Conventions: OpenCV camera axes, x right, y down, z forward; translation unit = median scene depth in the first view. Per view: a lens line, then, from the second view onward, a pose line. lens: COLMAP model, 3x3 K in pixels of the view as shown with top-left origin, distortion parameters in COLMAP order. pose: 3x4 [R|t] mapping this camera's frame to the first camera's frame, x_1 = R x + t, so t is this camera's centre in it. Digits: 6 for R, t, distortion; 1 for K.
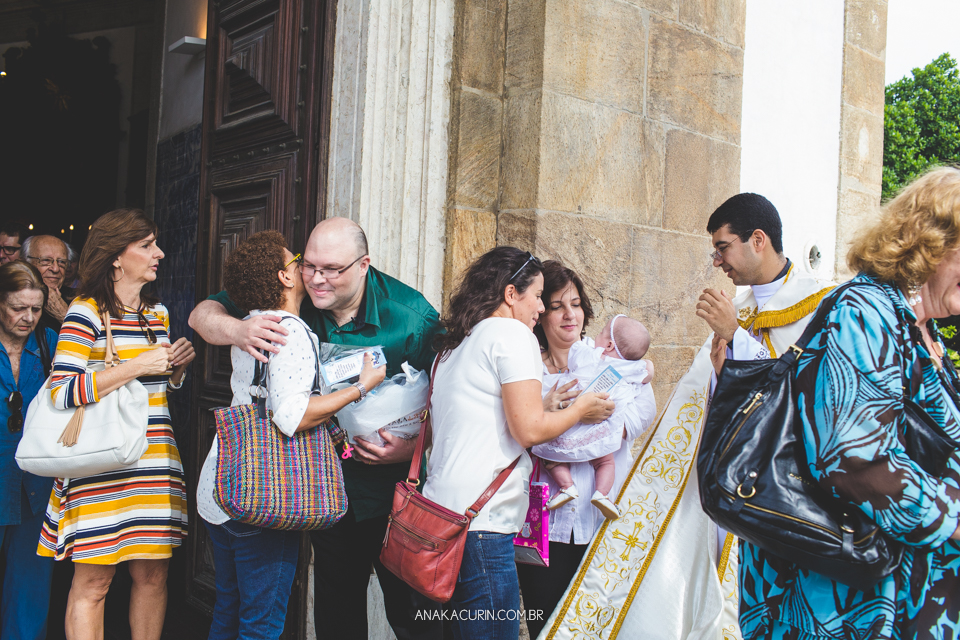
lens RADIAL K [[934.4, 0, 478.3], [0, 934.4, 320.7], [0, 0, 1]] dist [-0.103251, 0.140914]
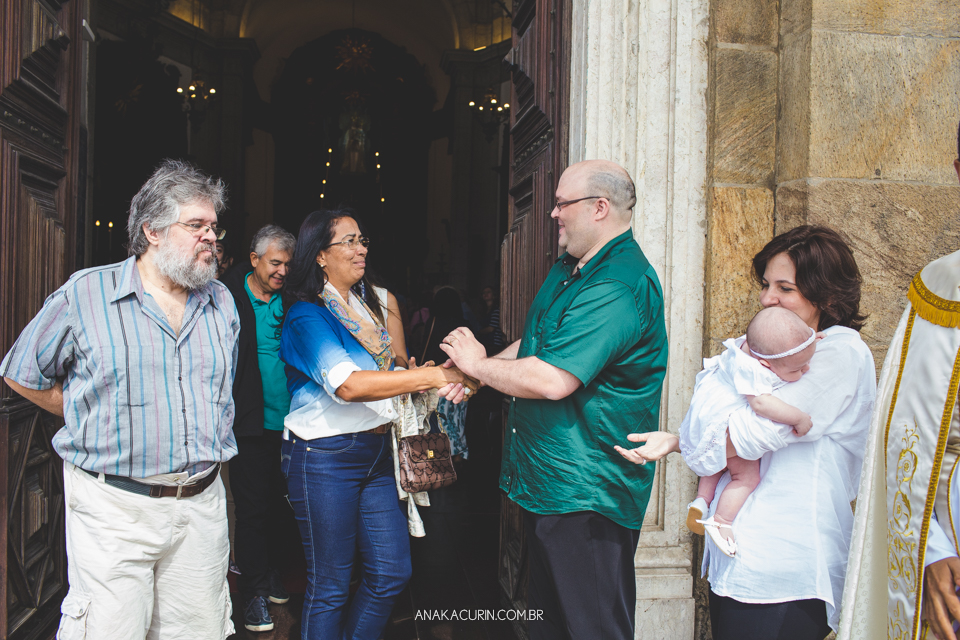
lens RADIAL K [[934.4, 0, 478.3], [0, 934.4, 320.7], [0, 0, 1]] dist [-0.103251, 0.140914]
pose [[0.834148, -0.016432, -0.551296, 0.254475], [0.012724, 0.999863, -0.010550, 0.009154], [0.551394, 0.001786, 0.834243, 0.162657]]
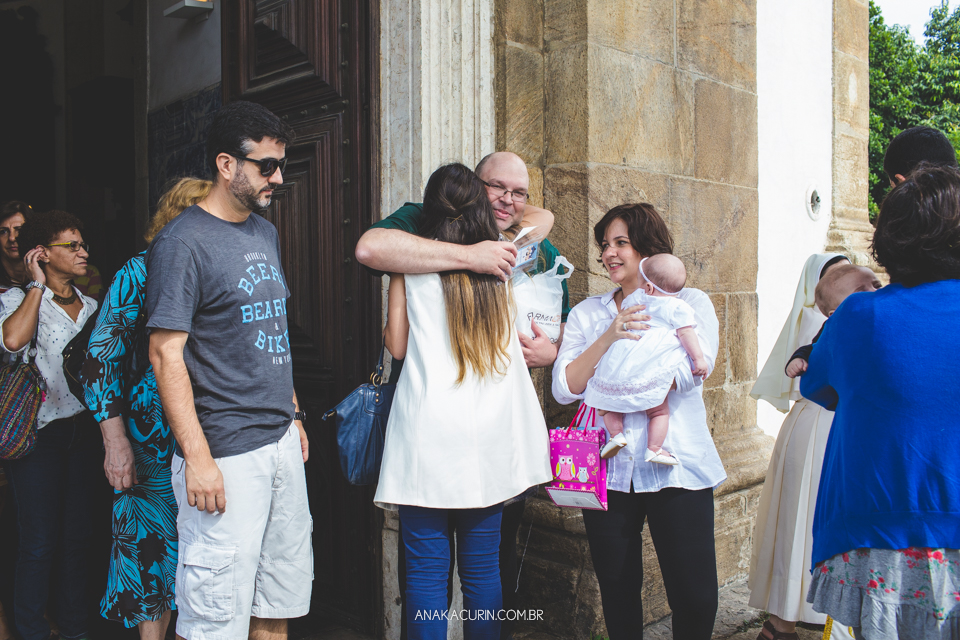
lens RADIAL K [[934.4, 0, 478.3], [0, 934.4, 320.7], [0, 0, 1]] dist [-0.103251, 0.140914]
pose [[0.995642, -0.052680, 0.076952, -0.135012], [0.049615, 0.997918, 0.041209, 0.003210], [-0.078963, -0.037211, 0.996183, 0.005351]]
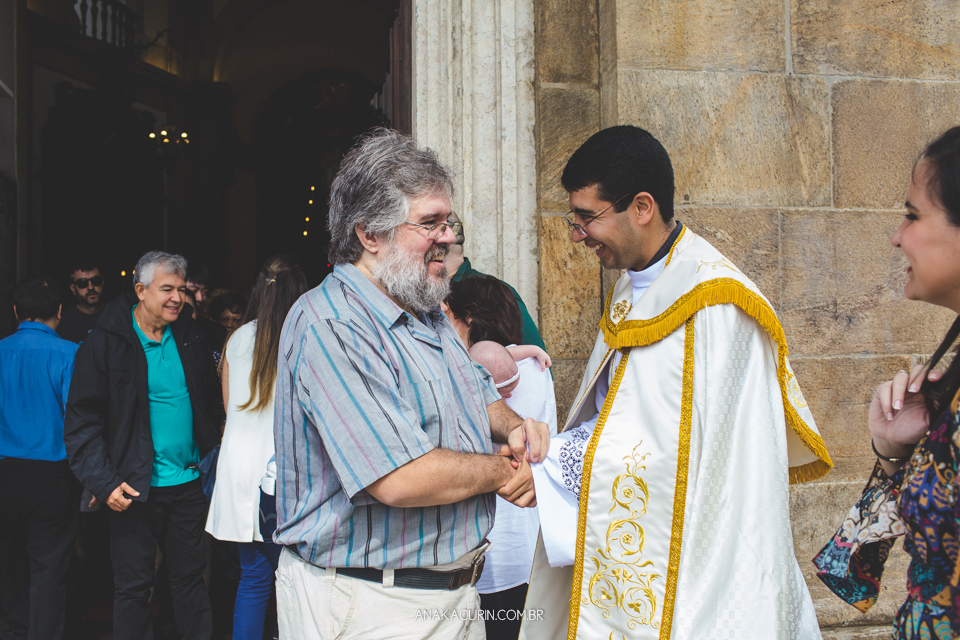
lens RADIAL K [[934.4, 0, 478.3], [0, 934.4, 320.7], [0, 0, 1]] dist [-0.103251, 0.140914]
pose [[0.828520, -0.062990, -0.556405, 0.414435], [0.046677, 0.997964, -0.043474, 0.018583], [0.558010, 0.010047, 0.829773, 0.197128]]
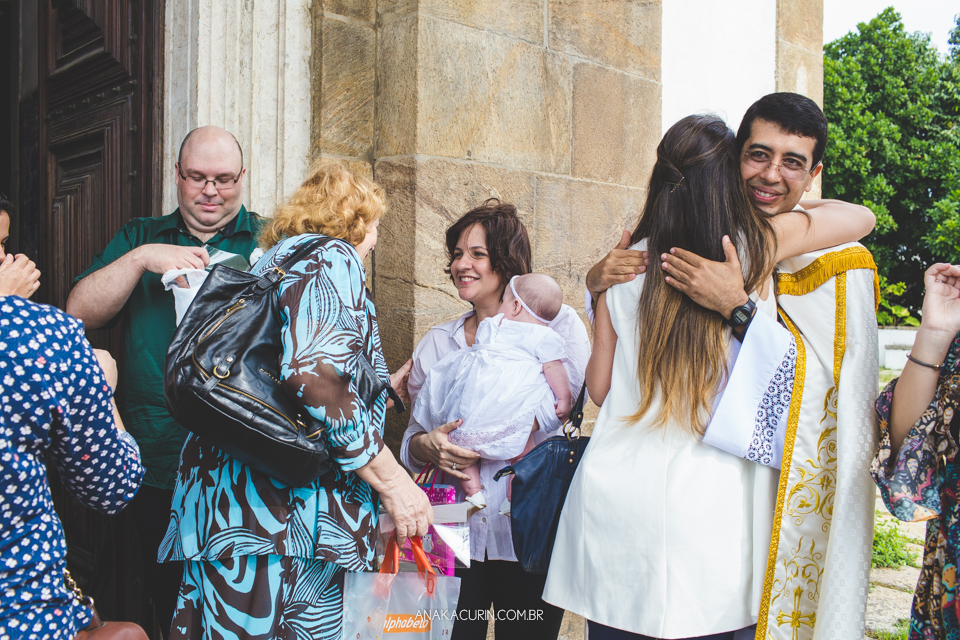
lens RADIAL K [[934.4, 0, 478.3], [0, 934.4, 320.7], [0, 0, 1]] dist [-0.103251, 0.140914]
pose [[0.998510, -0.032557, 0.043786, 0.074577], [0.031205, 0.999025, 0.031216, 0.006736], [-0.044760, -0.029803, 0.998553, 0.138221]]
